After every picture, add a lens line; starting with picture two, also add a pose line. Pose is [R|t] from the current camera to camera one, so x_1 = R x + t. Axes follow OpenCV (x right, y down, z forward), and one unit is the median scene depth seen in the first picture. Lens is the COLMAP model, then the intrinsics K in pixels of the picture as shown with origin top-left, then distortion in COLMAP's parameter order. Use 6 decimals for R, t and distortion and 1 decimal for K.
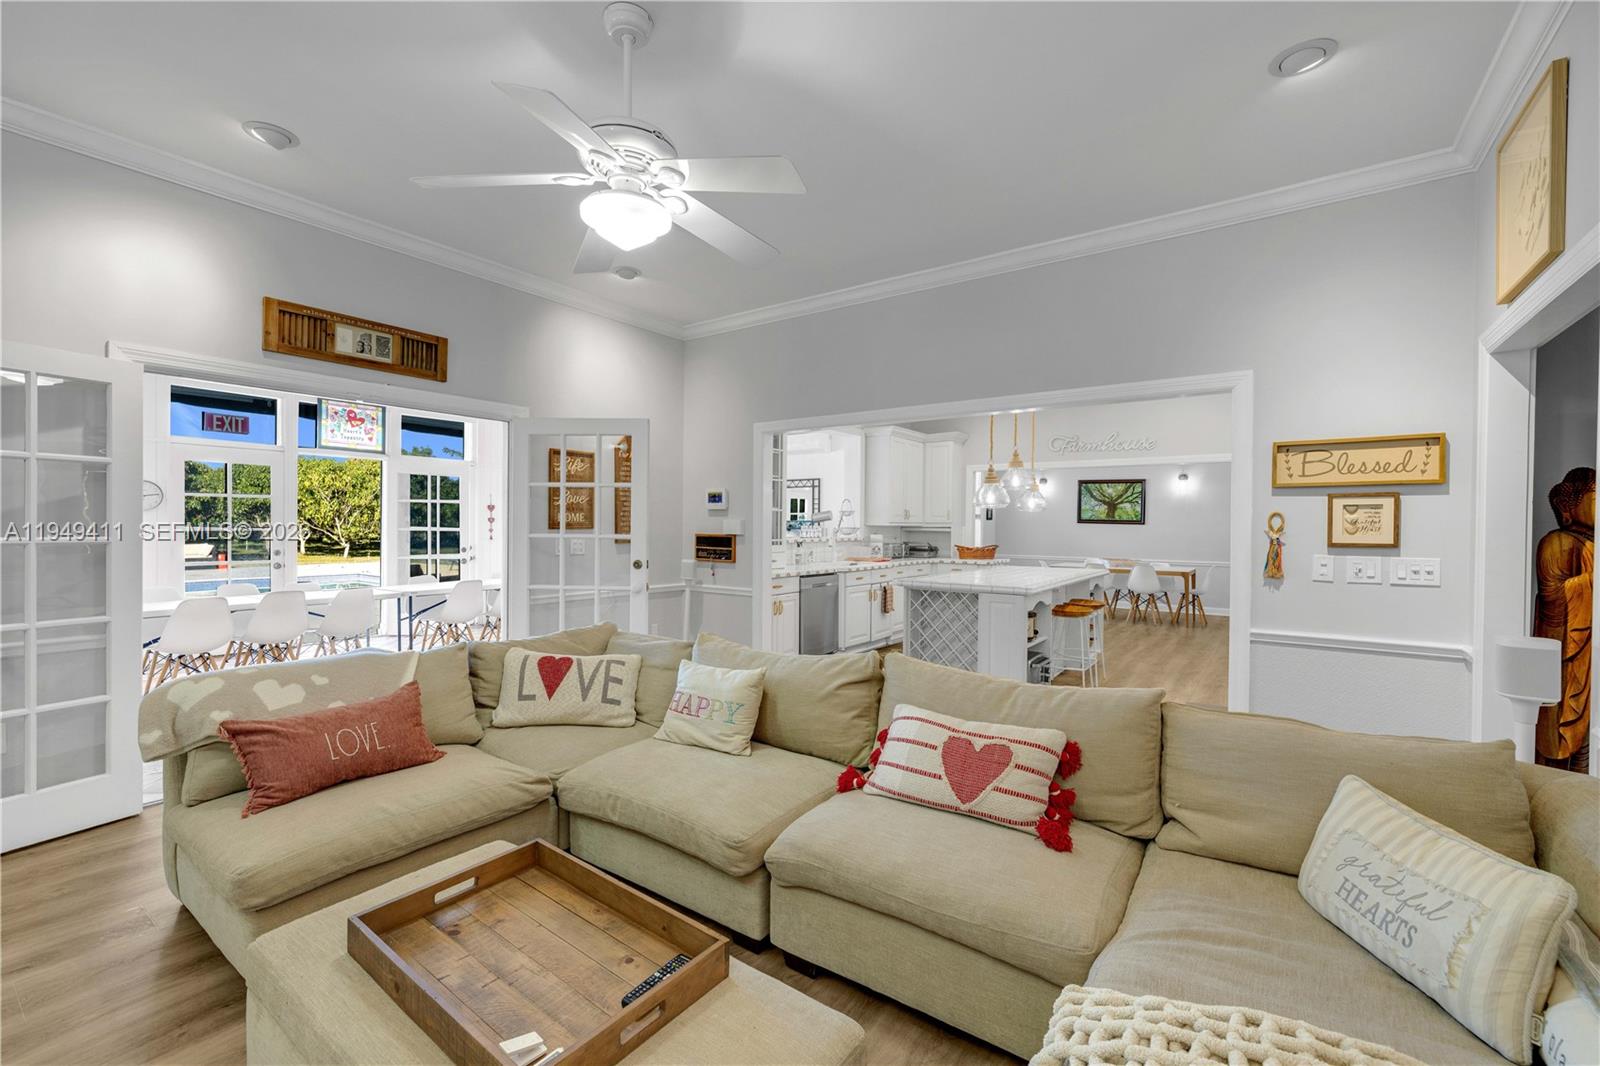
lens RADIAL K [[666.9, 0, 797.2], [0, 666.9, 529.3], [0, 0, 1]] dist [0.000697, 0.000332]
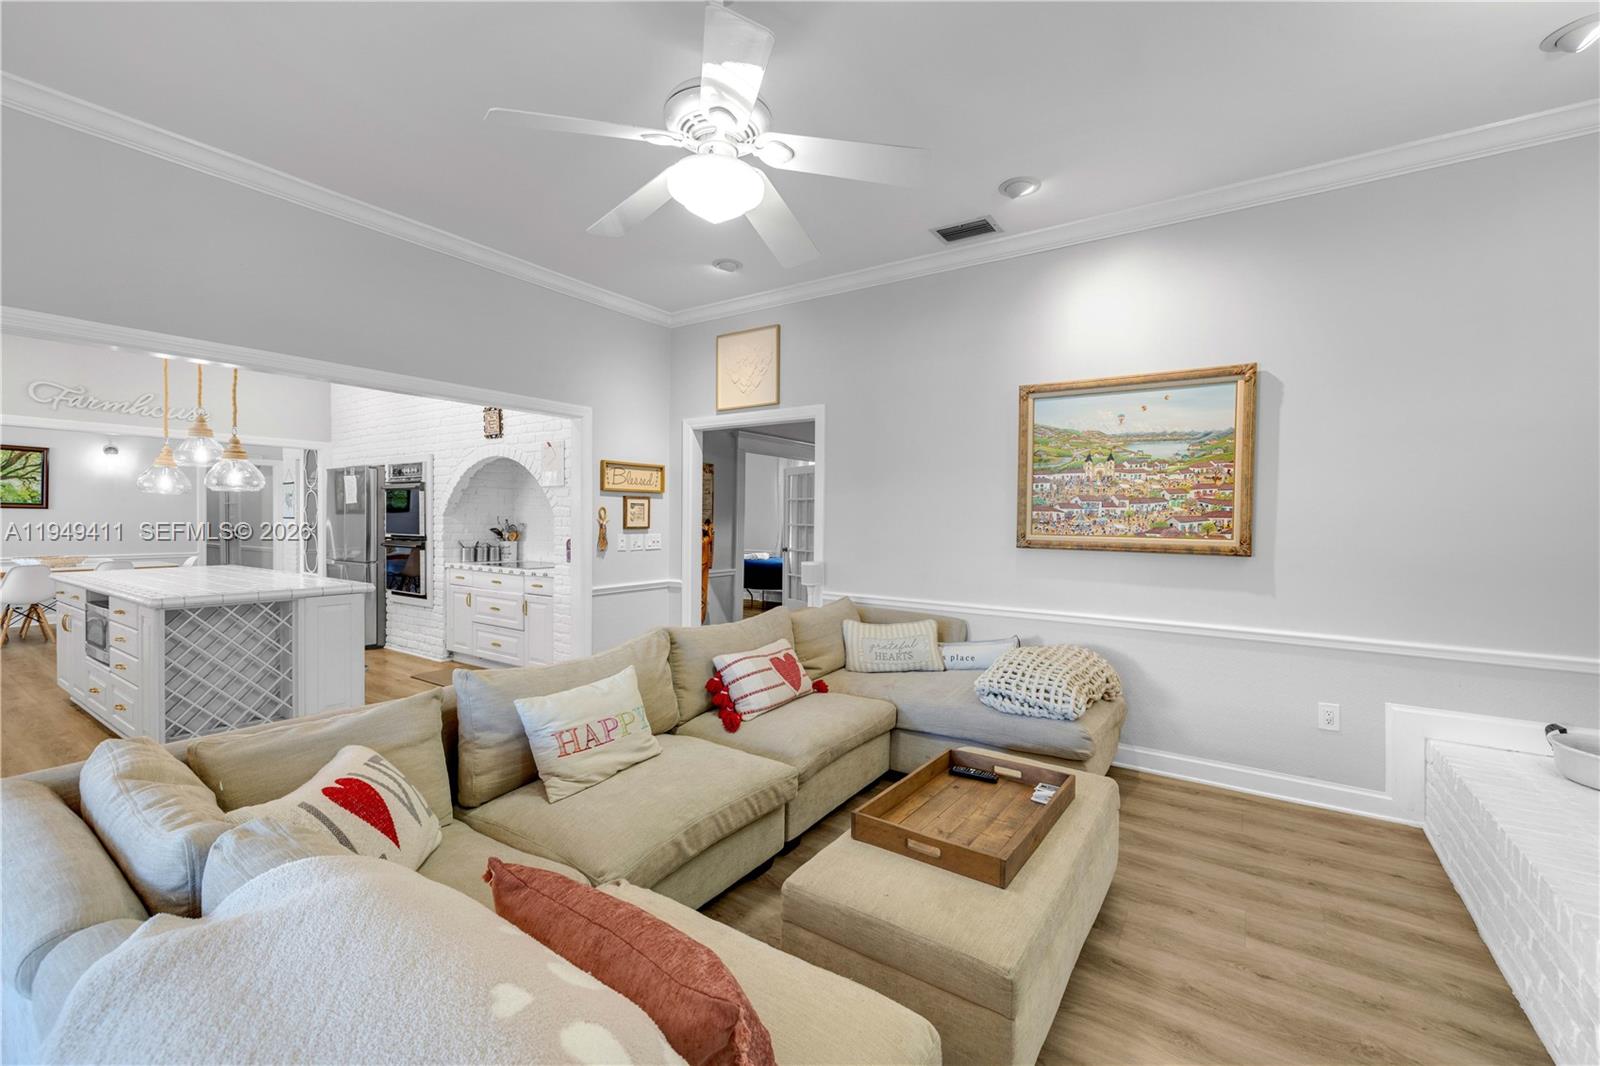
lens RADIAL K [[668.8, 0, 795.5], [0, 668.8, 531.7], [0, 0, 1]] dist [0.001048, 0.000290]
pose [[-0.028627, -0.028240, 0.999191, -0.320043], [-0.000948, 0.999601, 0.028225, -0.005028], [-0.999590, -0.000139, -0.028643, 0.246834]]
